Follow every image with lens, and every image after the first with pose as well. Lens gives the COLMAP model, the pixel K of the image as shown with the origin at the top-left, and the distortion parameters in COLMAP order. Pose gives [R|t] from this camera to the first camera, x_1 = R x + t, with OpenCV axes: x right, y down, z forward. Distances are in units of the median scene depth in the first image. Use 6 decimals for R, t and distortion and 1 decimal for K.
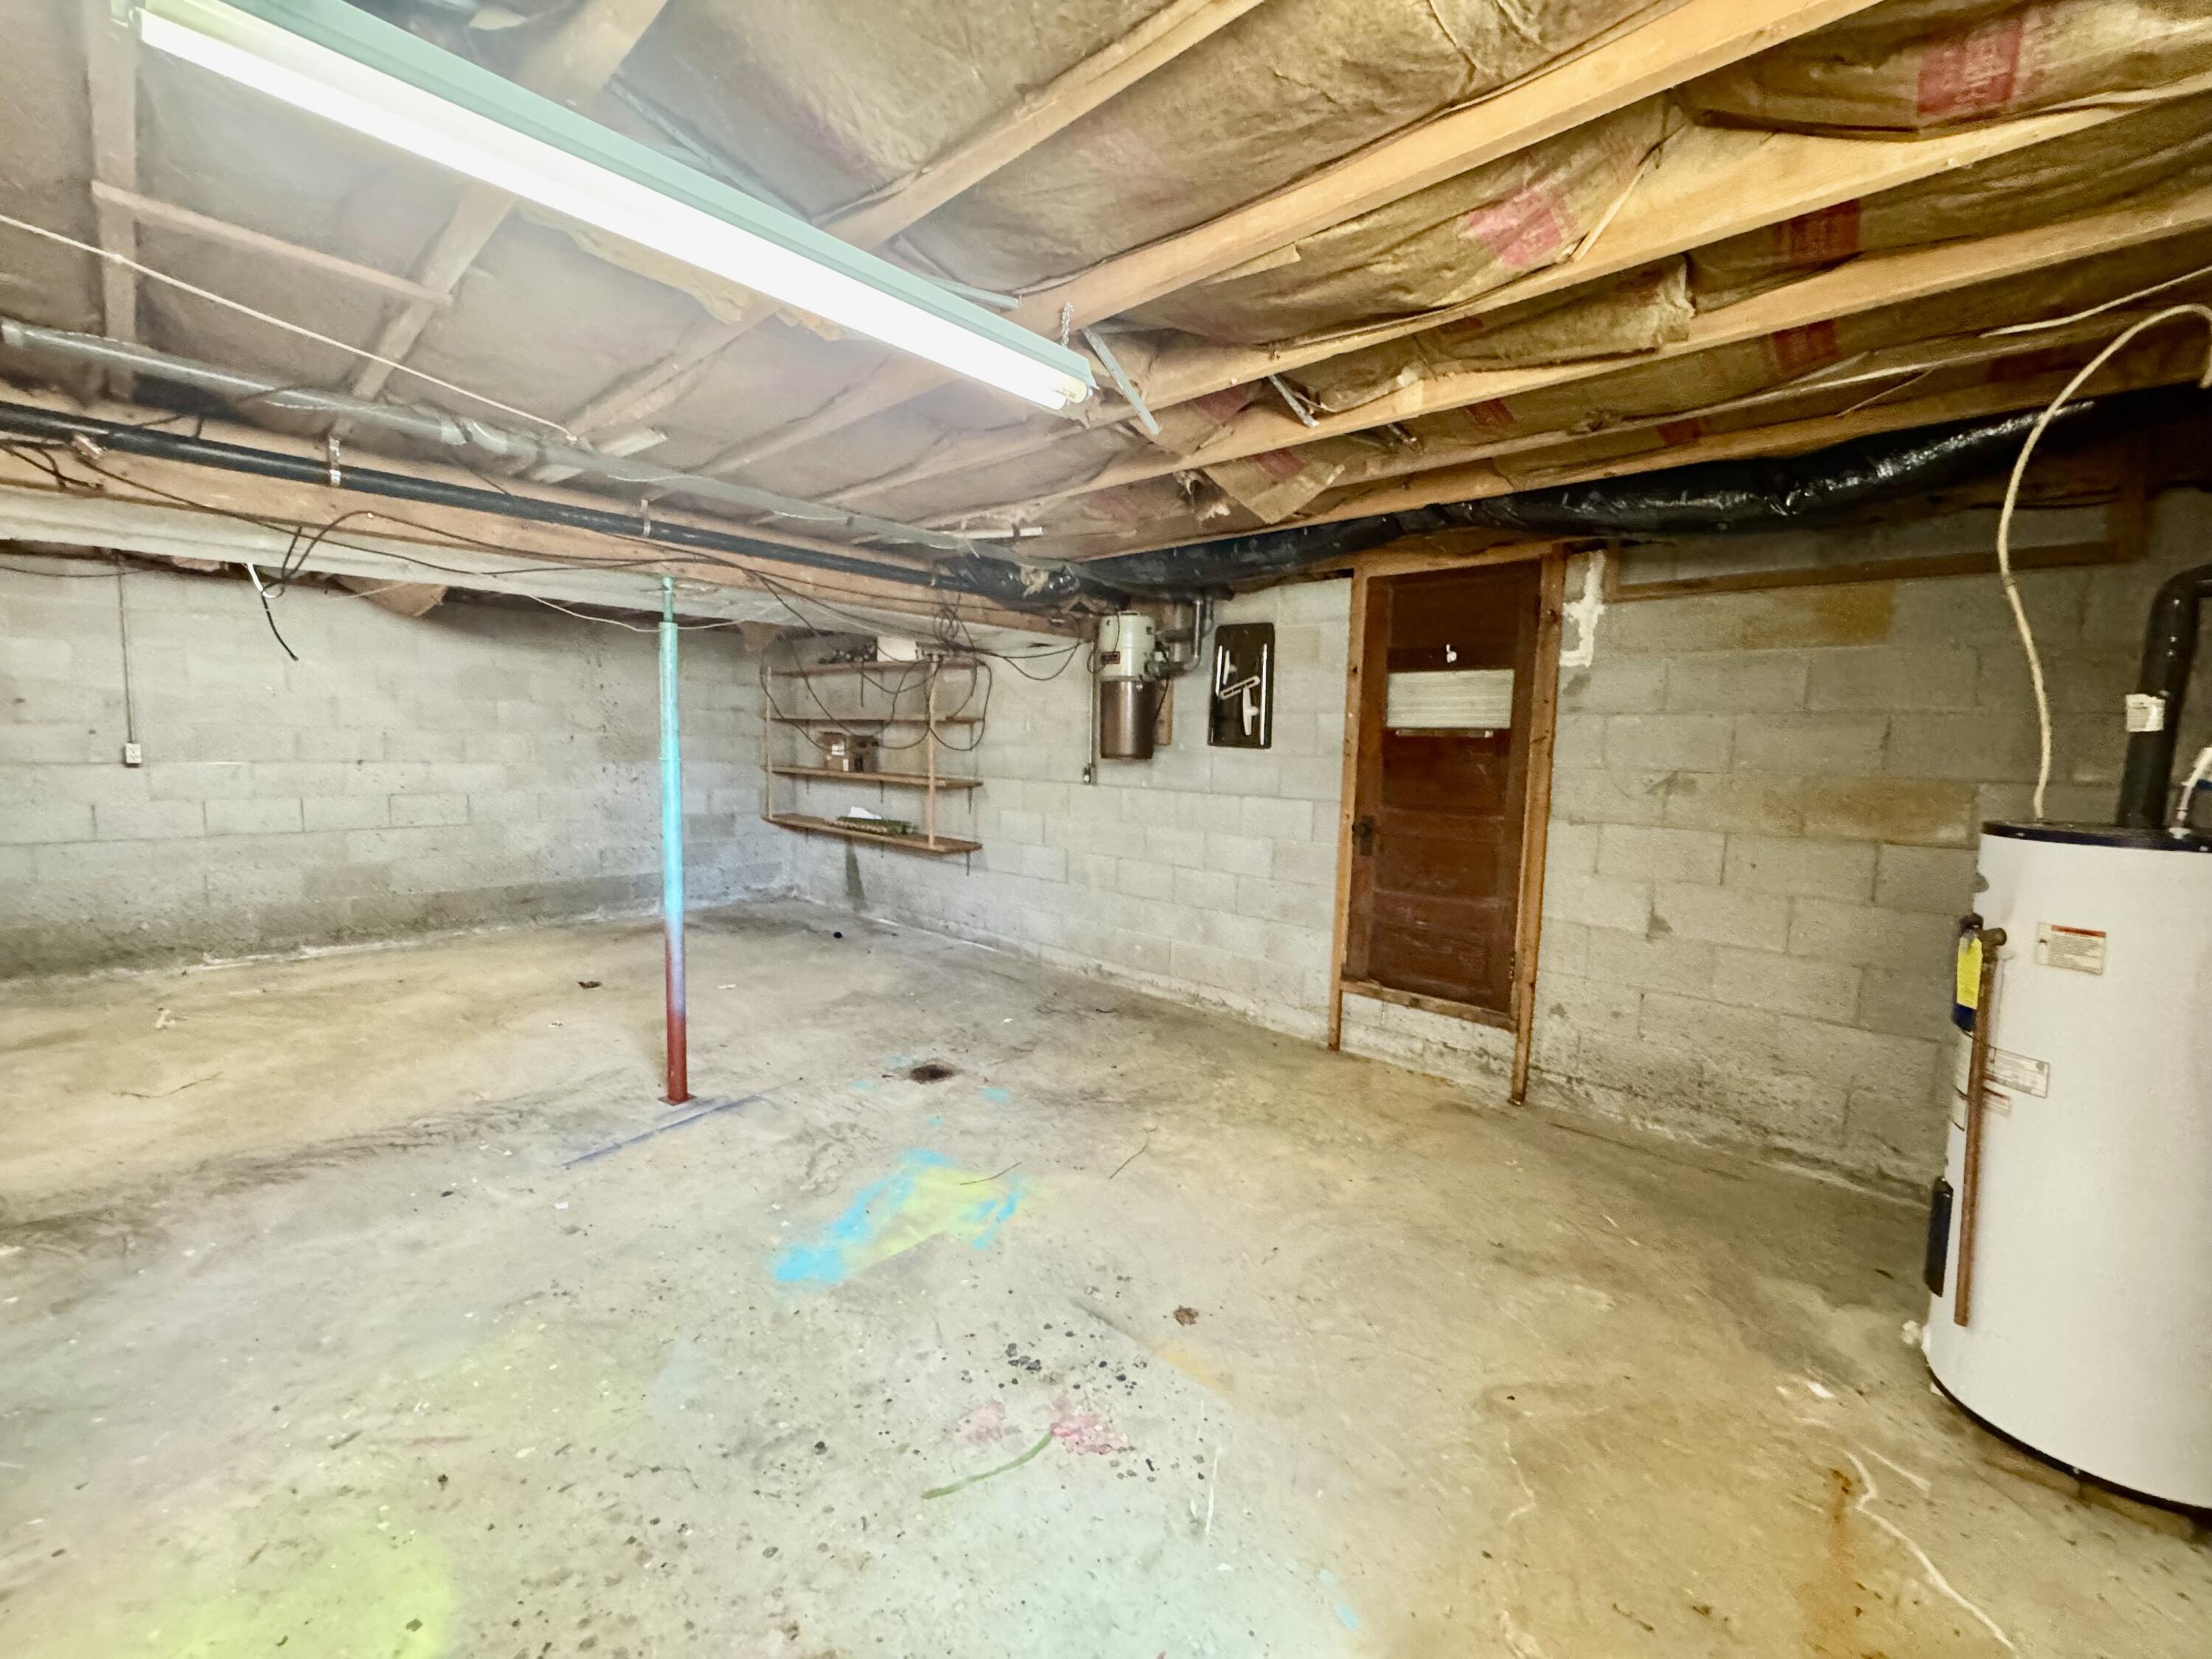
lens RADIAL K [[886.8, 0, 1103.6], [0, 886.8, 827.7], [0, 0, 1]] dist [-0.004366, 0.000781]
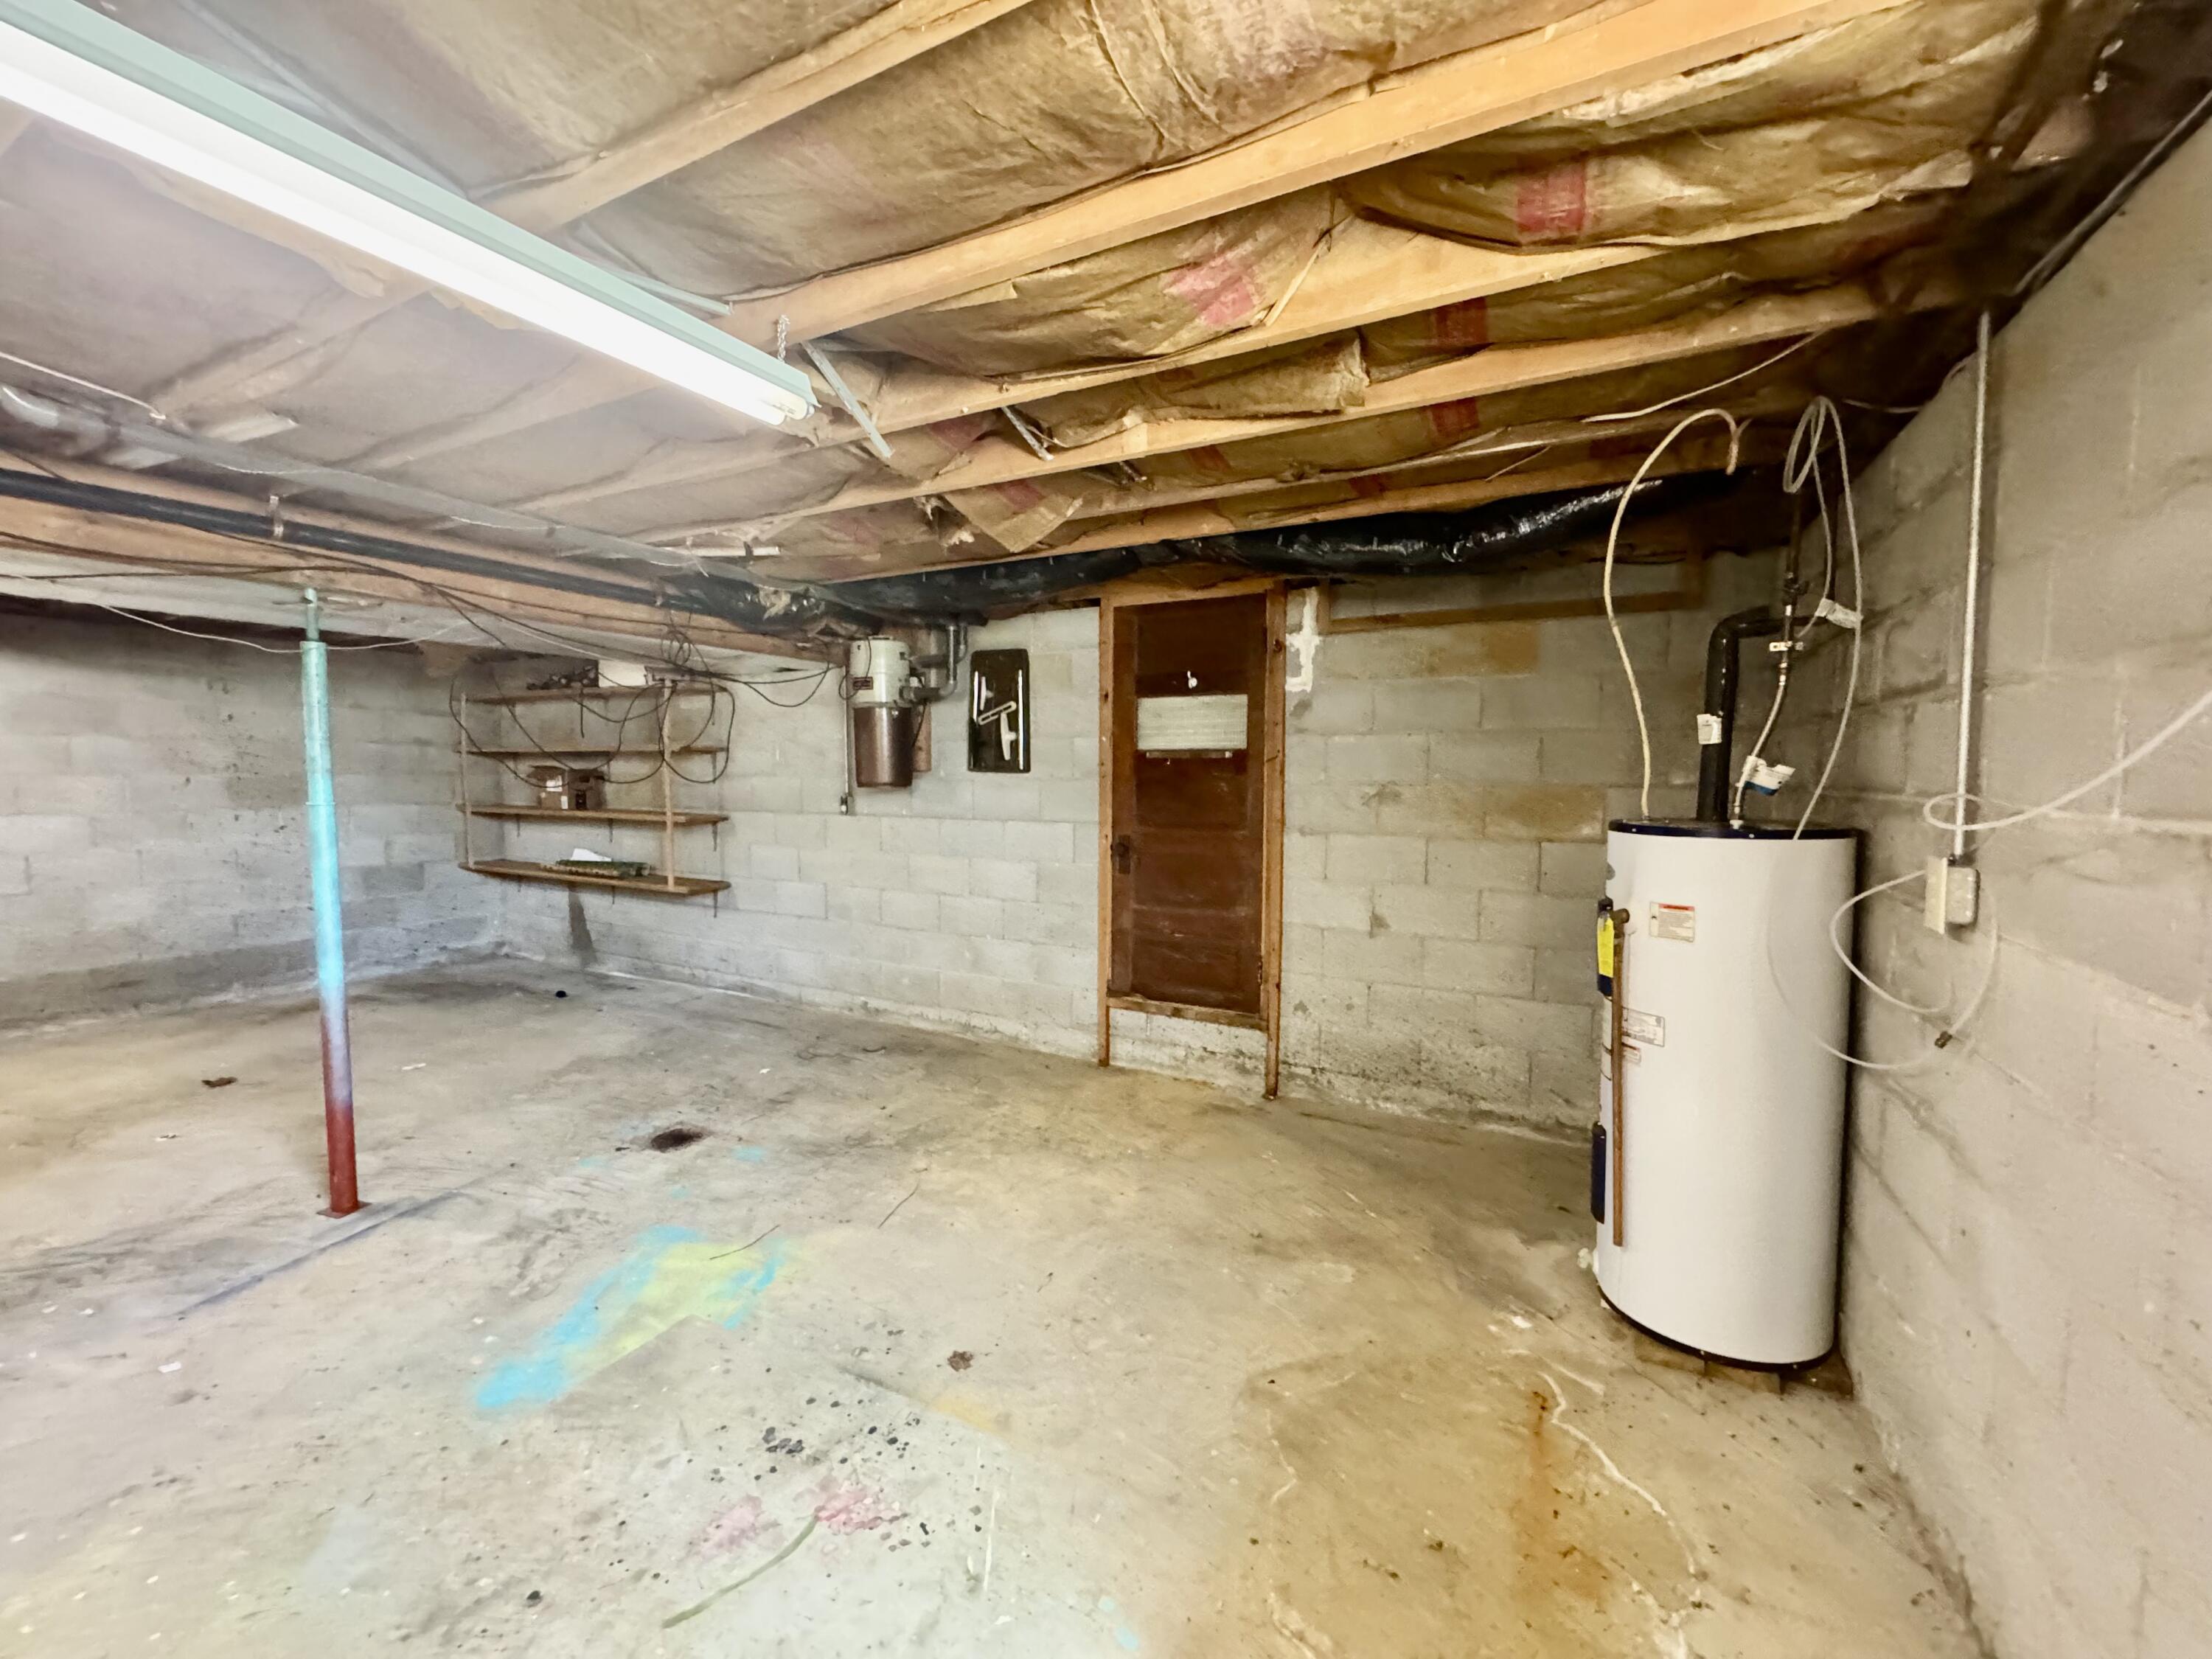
lens RADIAL K [[886.8, 0, 1102.8], [0, 886.8, 827.7], [0, 0, 1]] dist [-0.004366, 0.000781]
pose [[0.967014, -0.039892, 0.251582, 0.015748], [0.046642, 0.998693, -0.020919, -0.002396], [-0.250418, 0.031963, 0.967610, 0.003789]]
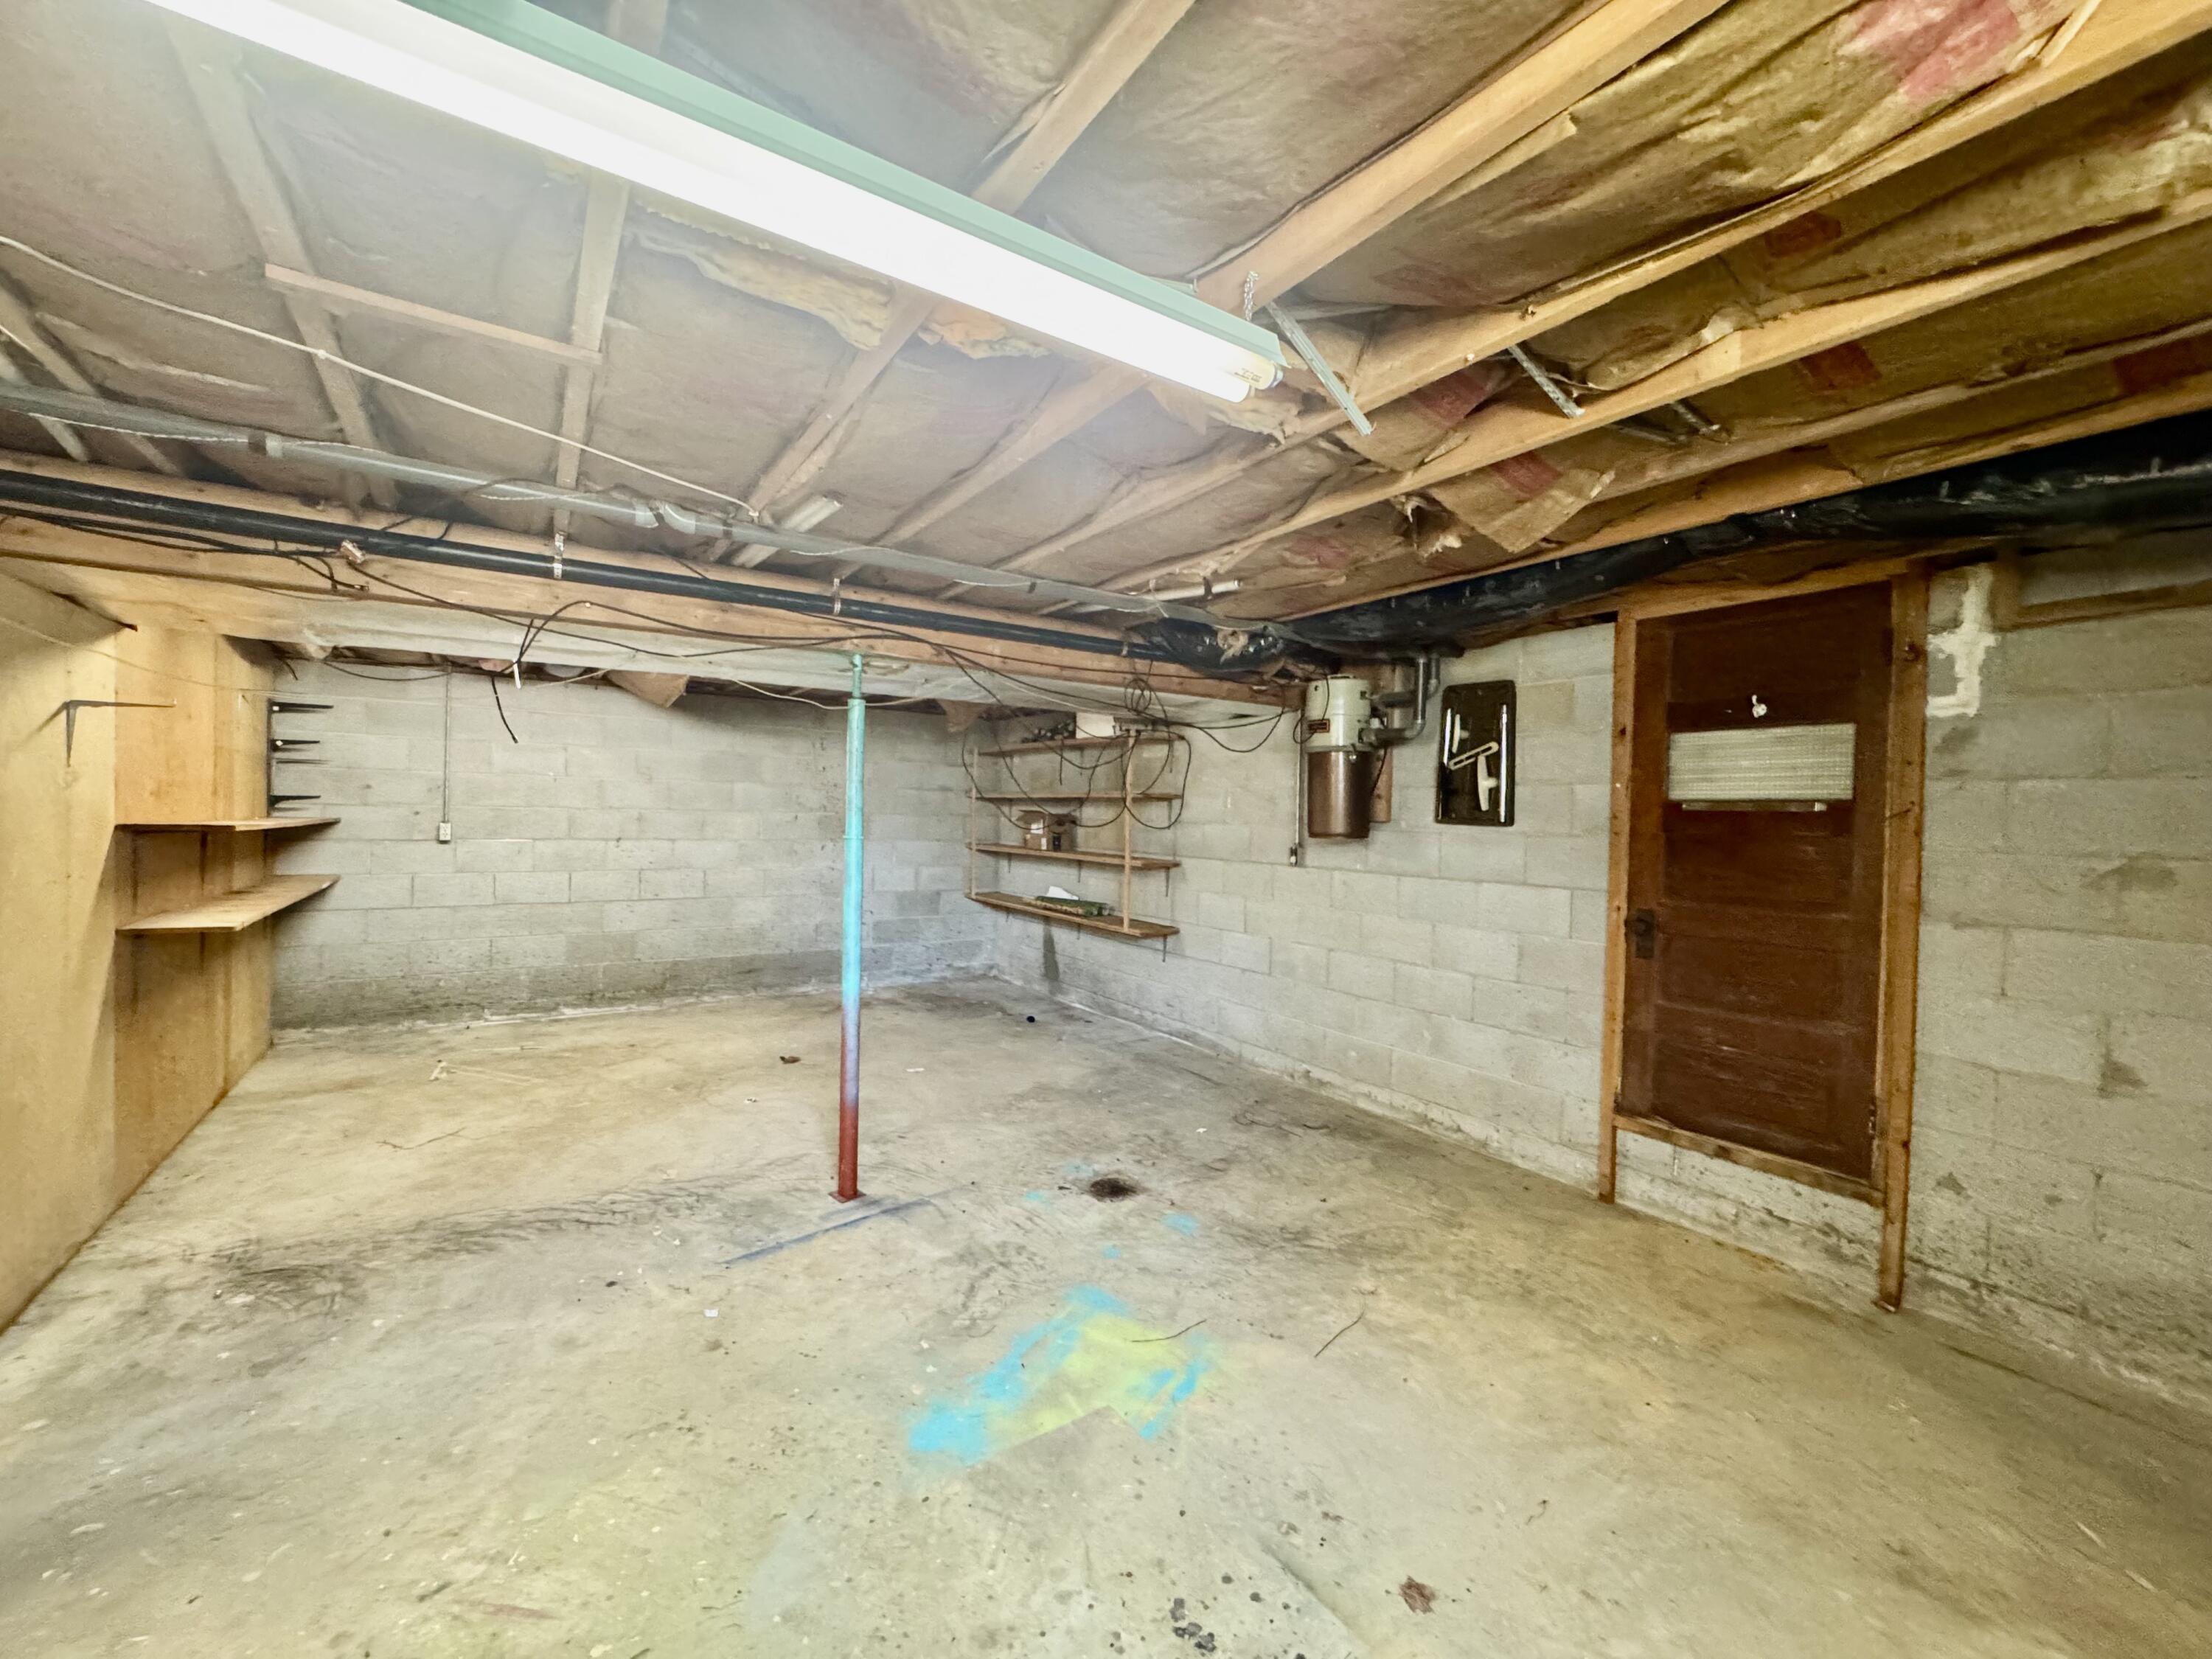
lens RADIAL K [[886.8, 0, 1105.1], [0, 886.8, 826.2], [0, 0, 1]] dist [-0.004366, 0.000781]
pose [[0.972421, -0.001253, -0.233229, 0.008713], [-0.019915, 0.995887, -0.088385, -0.008980], [0.232380, 0.090592, 0.968397, 0.119585]]
